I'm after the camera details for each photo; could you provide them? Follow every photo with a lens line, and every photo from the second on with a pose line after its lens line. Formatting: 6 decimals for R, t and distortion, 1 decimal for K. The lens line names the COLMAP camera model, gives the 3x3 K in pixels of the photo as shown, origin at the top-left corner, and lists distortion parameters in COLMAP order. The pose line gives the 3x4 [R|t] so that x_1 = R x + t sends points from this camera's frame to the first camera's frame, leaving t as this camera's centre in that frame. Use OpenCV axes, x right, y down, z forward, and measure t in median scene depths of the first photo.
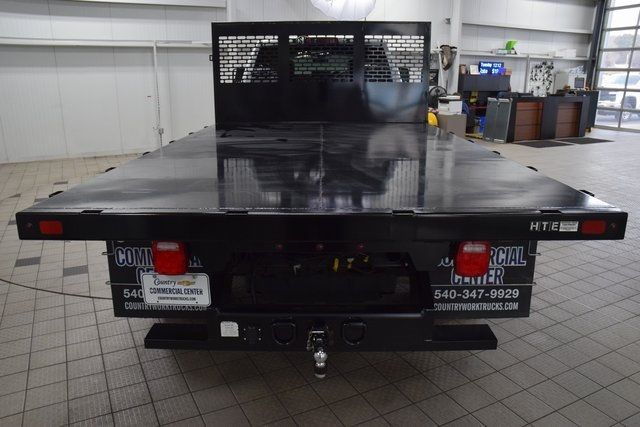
lens RADIAL K [[511.5, 0, 320.1], [0, 511.5, 211.0], [0, 0, 1]] dist [-0.092045, 0.017206]
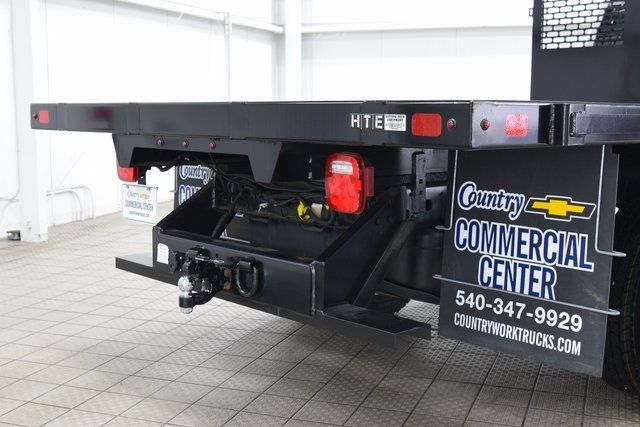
lens RADIAL K [[826.6, 0, 327.2], [0, 826.6, 195.2], [0, 0, 1]] dist [0.251777, 0.000000]
pose [[0.692896, 0.088454, -0.715591, 0.843095], [-0.204464, 0.975812, -0.077359, 0.154943], [0.691440, 0.199914, 0.694223, 0.155705]]
